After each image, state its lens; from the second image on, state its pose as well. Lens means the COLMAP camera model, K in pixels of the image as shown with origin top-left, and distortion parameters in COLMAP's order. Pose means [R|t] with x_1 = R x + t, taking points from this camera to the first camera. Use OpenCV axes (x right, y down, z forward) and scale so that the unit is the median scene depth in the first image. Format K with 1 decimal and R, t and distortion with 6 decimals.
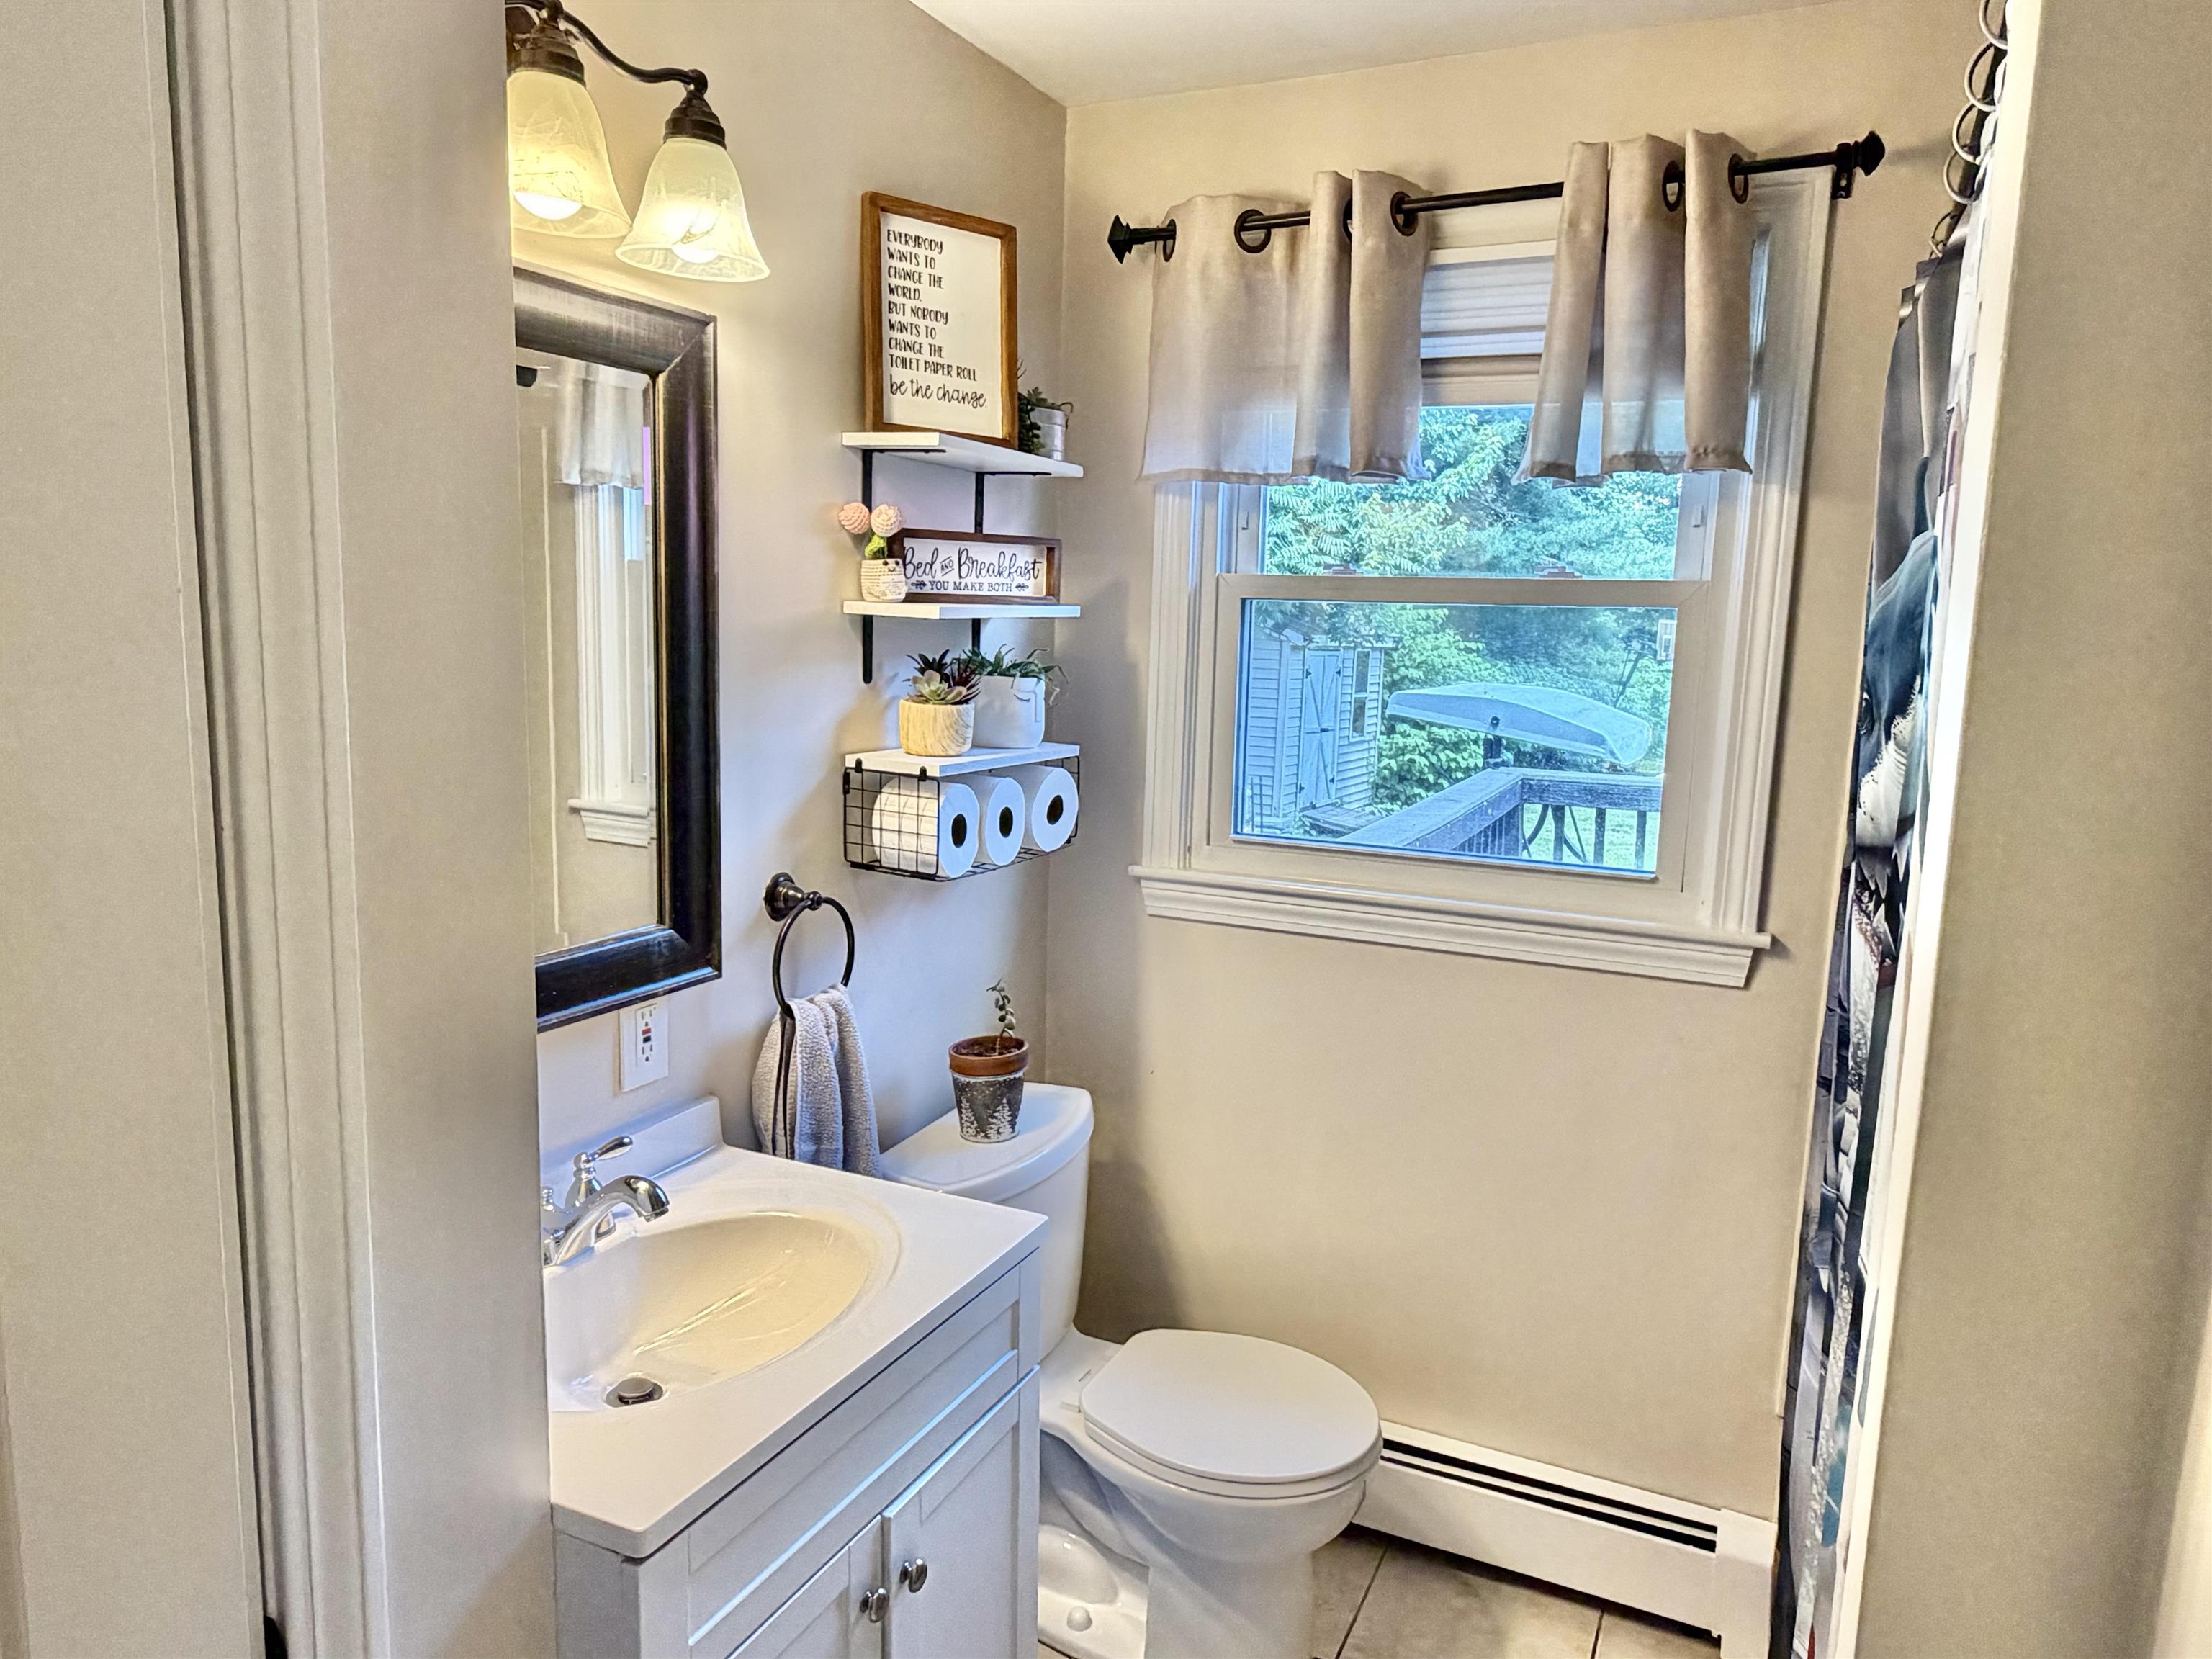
lens RADIAL K [[1395.6, 0, 1095.3], [0, 1395.6, 839.9], [0, 0, 1]] dist [0.001244, 0.001063]
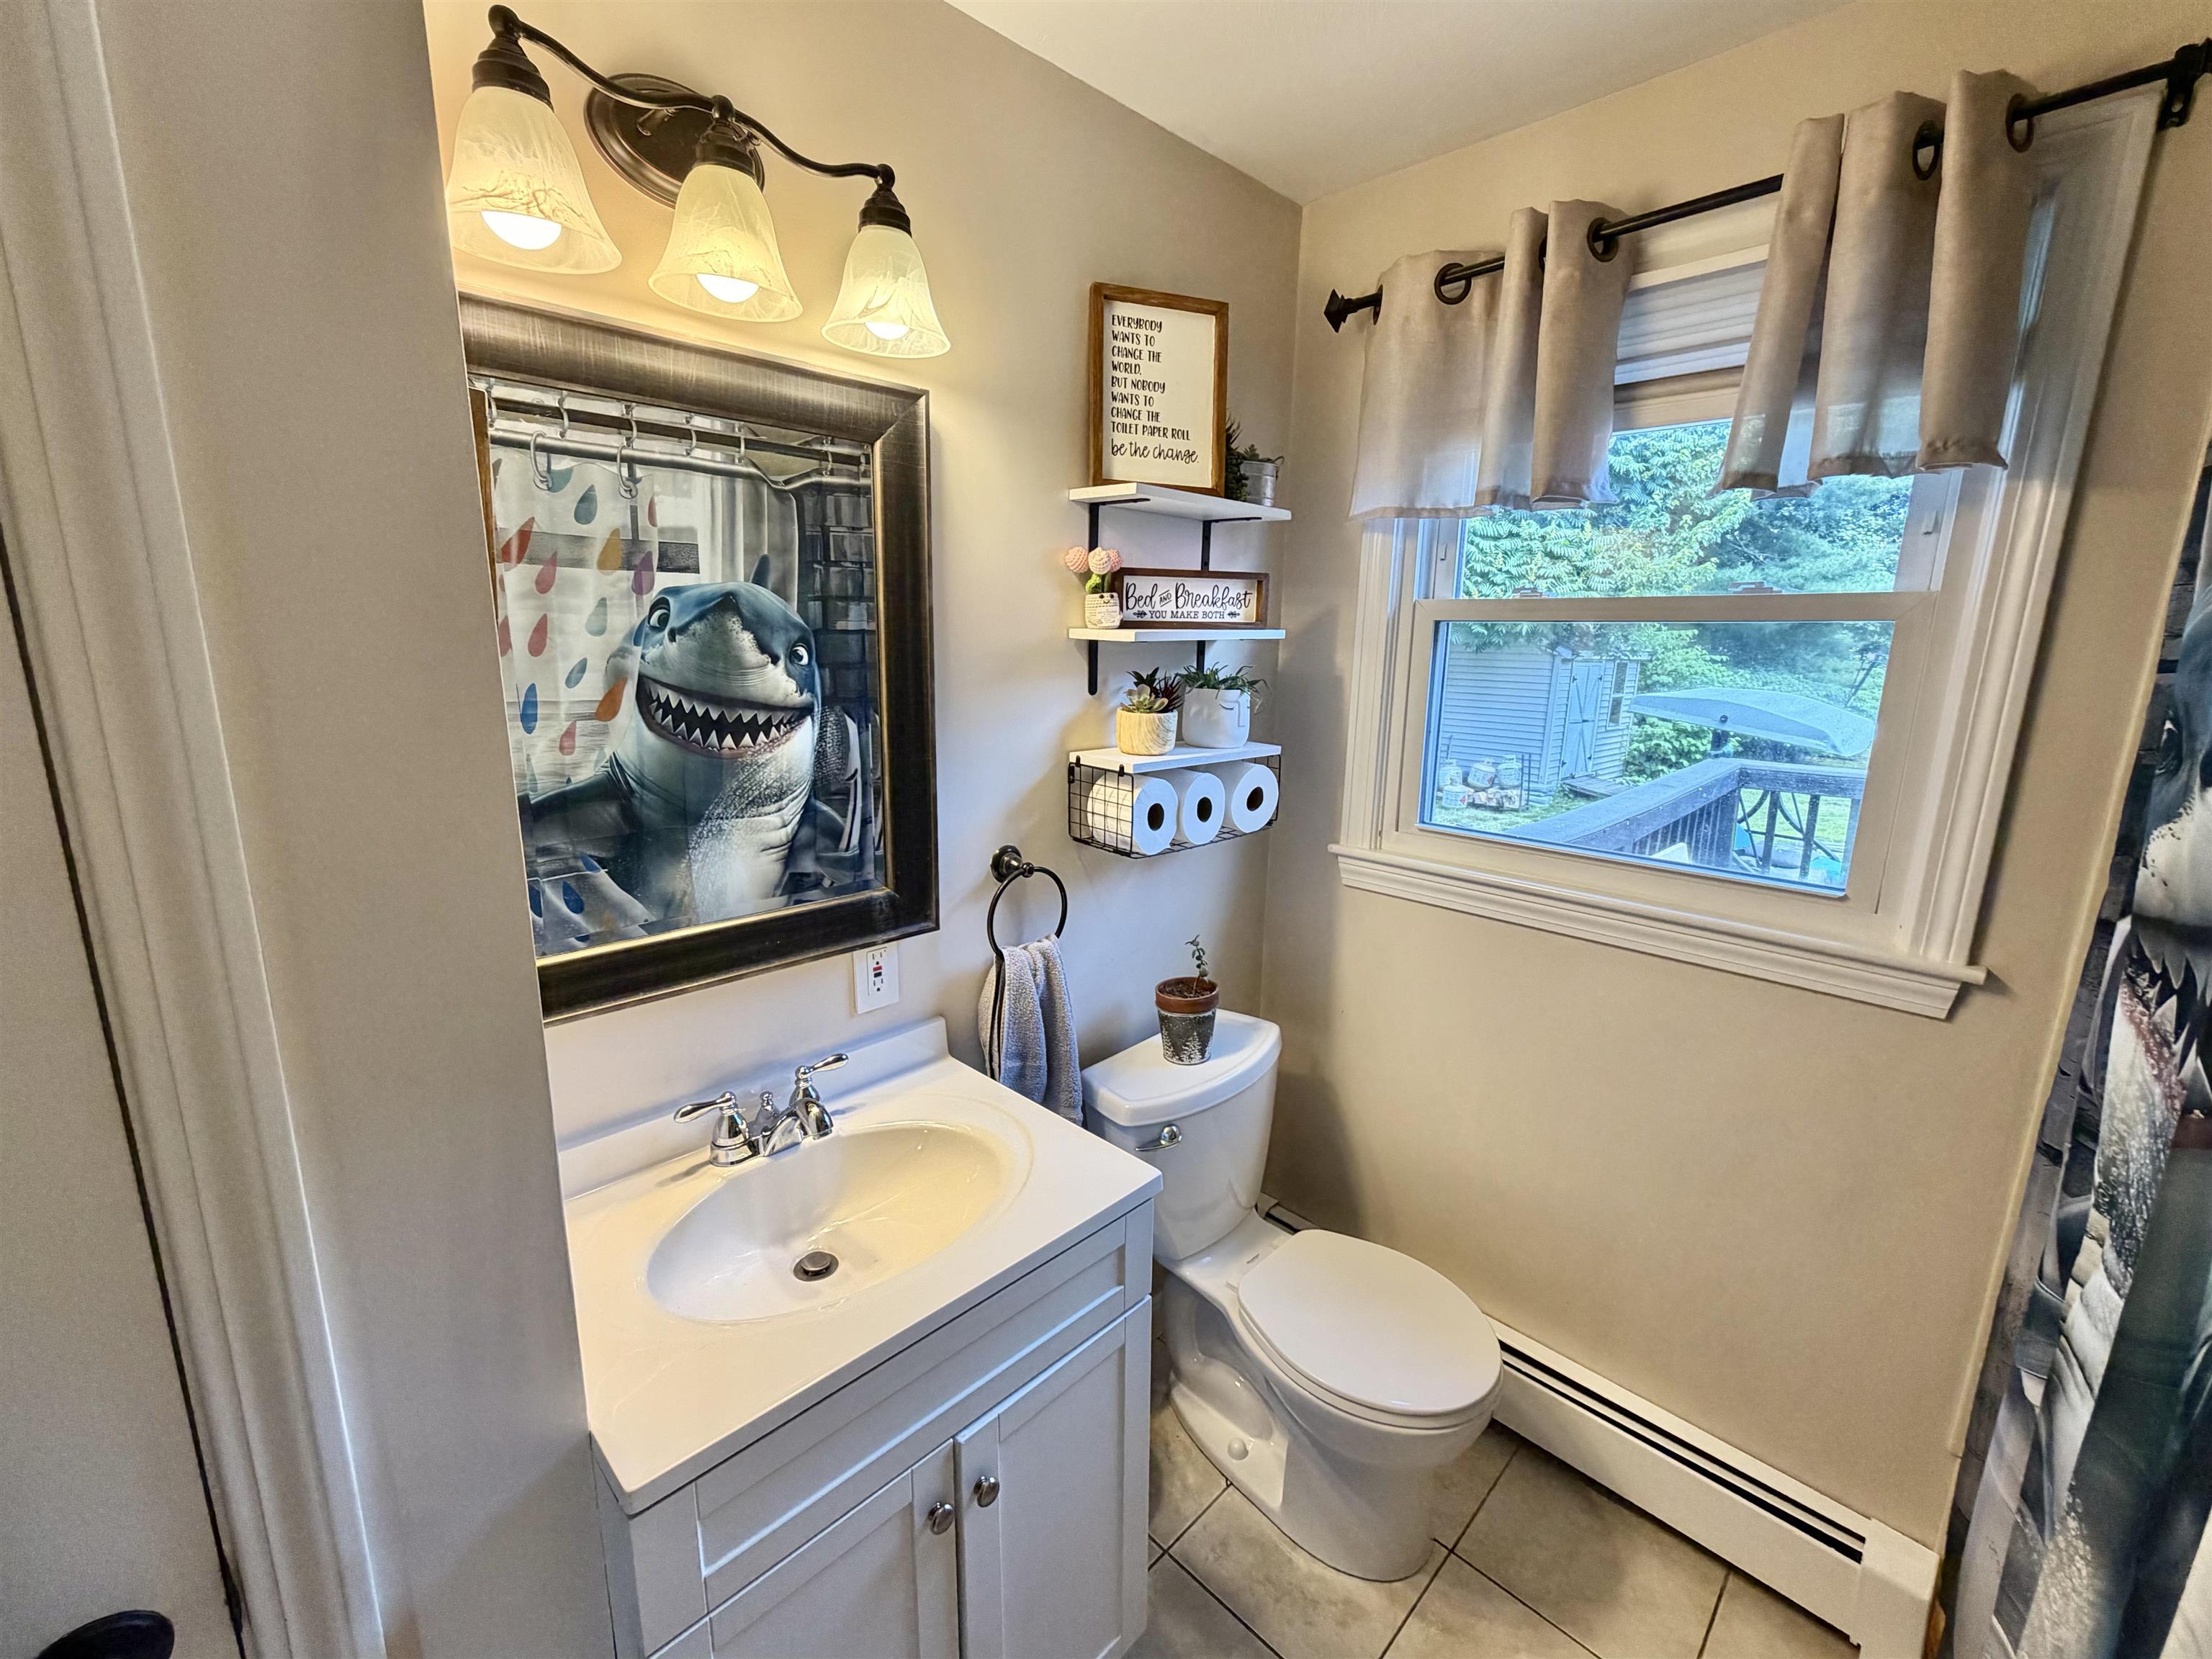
lens RADIAL K [[896.8, 0, 1106.0], [0, 896.8, 829.5], [0, 0, 1]] dist [0.001149, 0.000314]
pose [[0.946067, 0.053788, -0.319475, 0.111757], [-0.038551, 0.997806, 0.053830, -0.035813], [0.321670, -0.038611, 0.946064, 0.241985]]
